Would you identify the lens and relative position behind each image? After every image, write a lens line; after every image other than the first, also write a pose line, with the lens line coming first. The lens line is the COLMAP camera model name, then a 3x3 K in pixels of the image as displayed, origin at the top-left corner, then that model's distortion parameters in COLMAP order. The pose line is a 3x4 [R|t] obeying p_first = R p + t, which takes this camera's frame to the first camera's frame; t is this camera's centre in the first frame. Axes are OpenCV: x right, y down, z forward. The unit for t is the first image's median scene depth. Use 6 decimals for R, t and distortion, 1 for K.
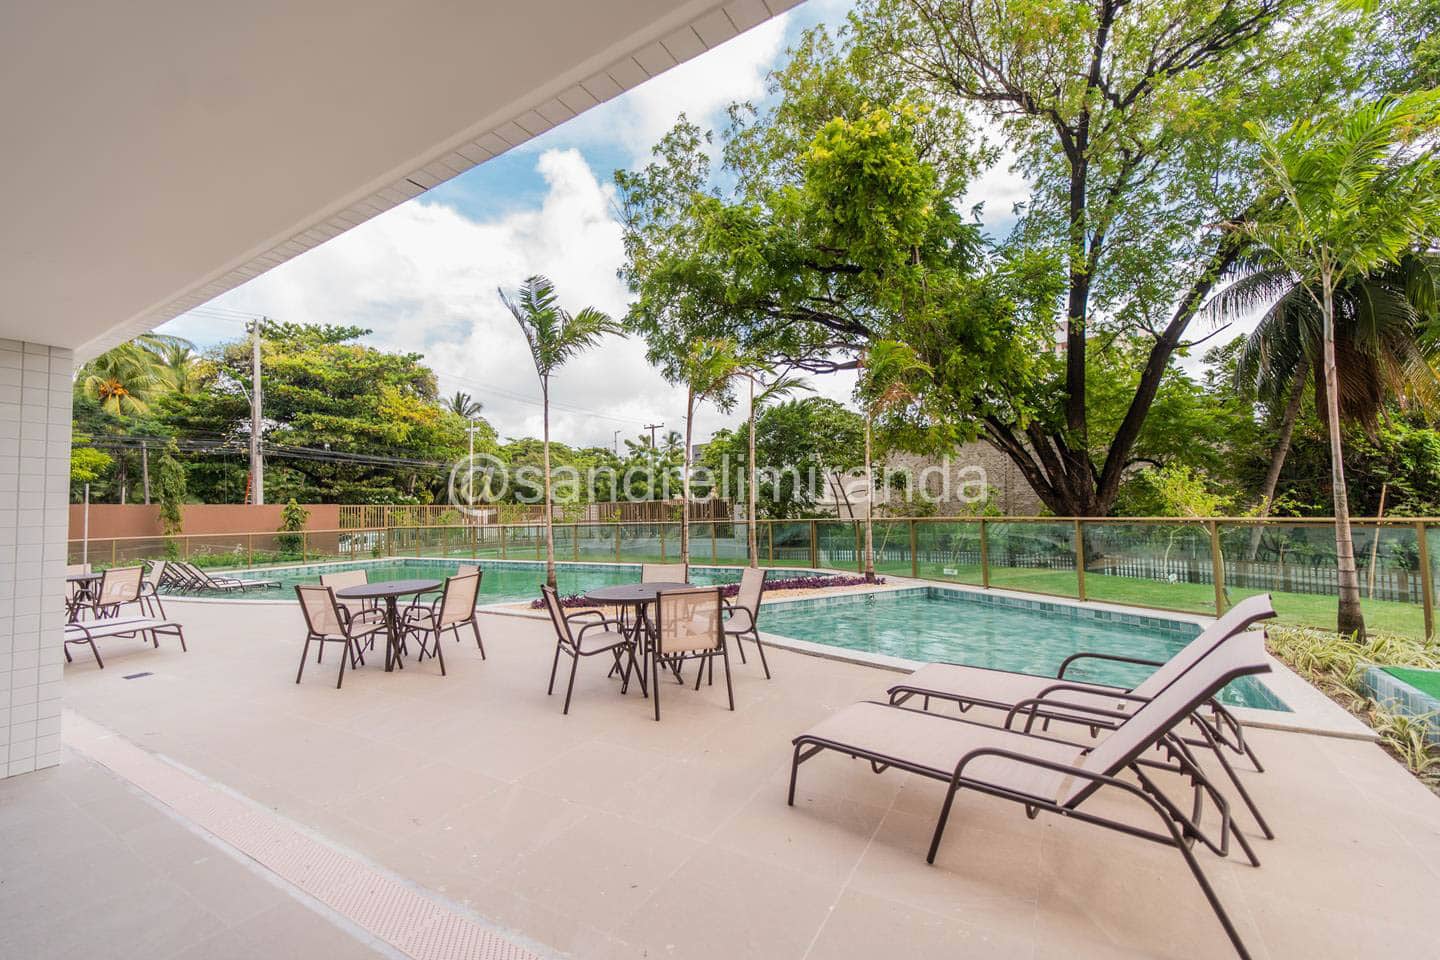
lens RADIAL K [[583.4, 0, 717.9], [0, 583.4, 476.1], [0, 0, 1]] dist [-0.003338, -0.000433]
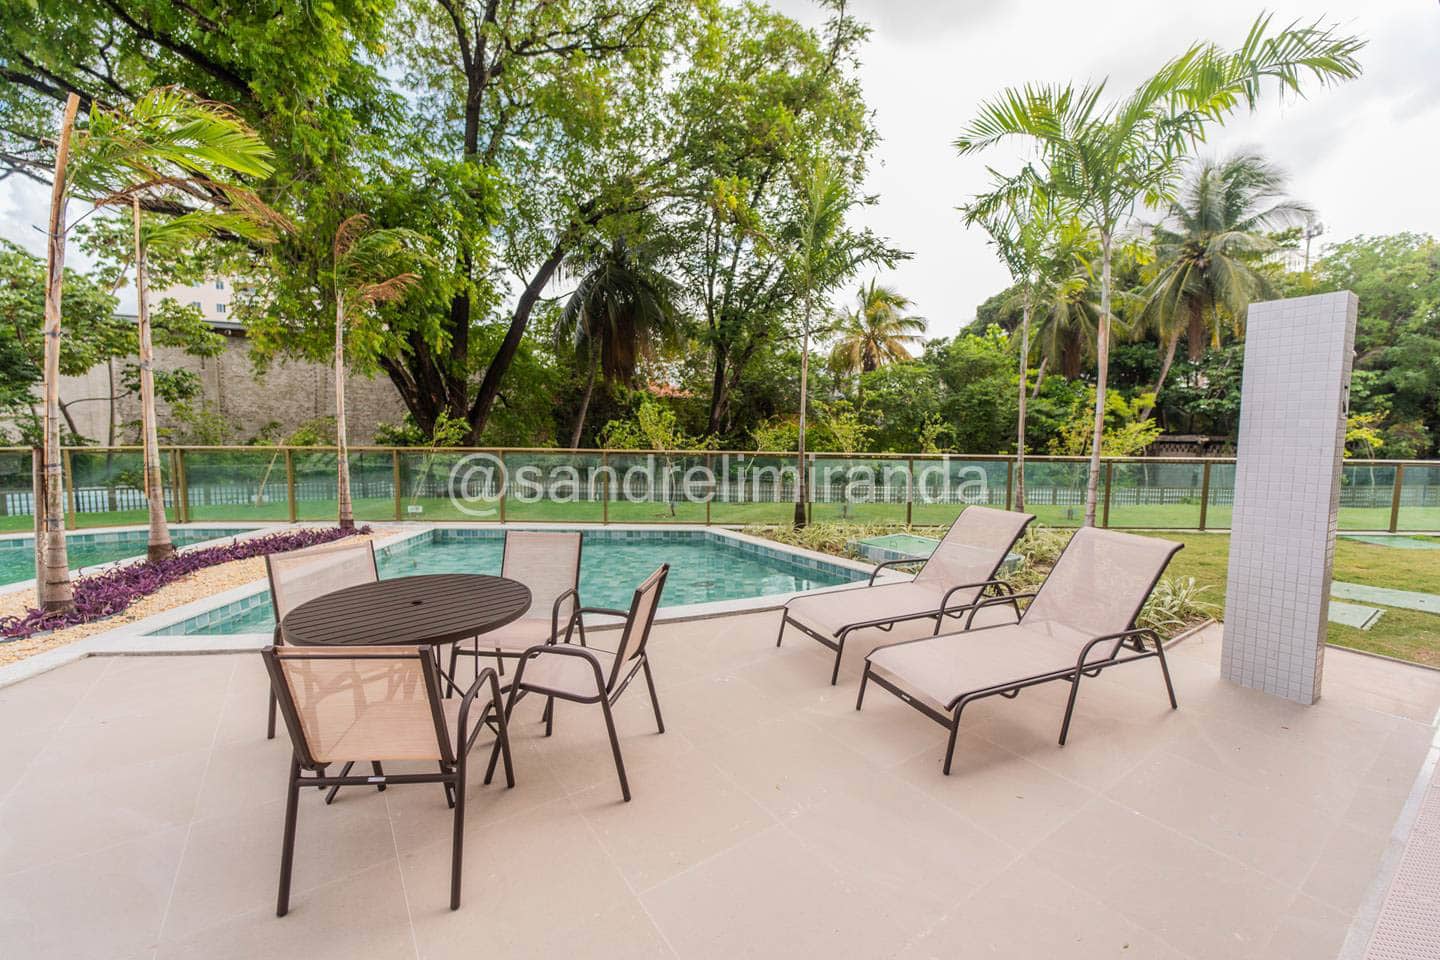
lens RADIAL K [[583.4, 0, 717.9], [0, 583.4, 476.1], [0, 0, 1]] dist [-0.003338, -0.000433]
pose [[0.386927, -0.038908, 0.921289, -0.231977], [-0.079207, 0.994014, 0.075244, 0.018589], [-0.918702, -0.102086, 0.381529, 0.301699]]
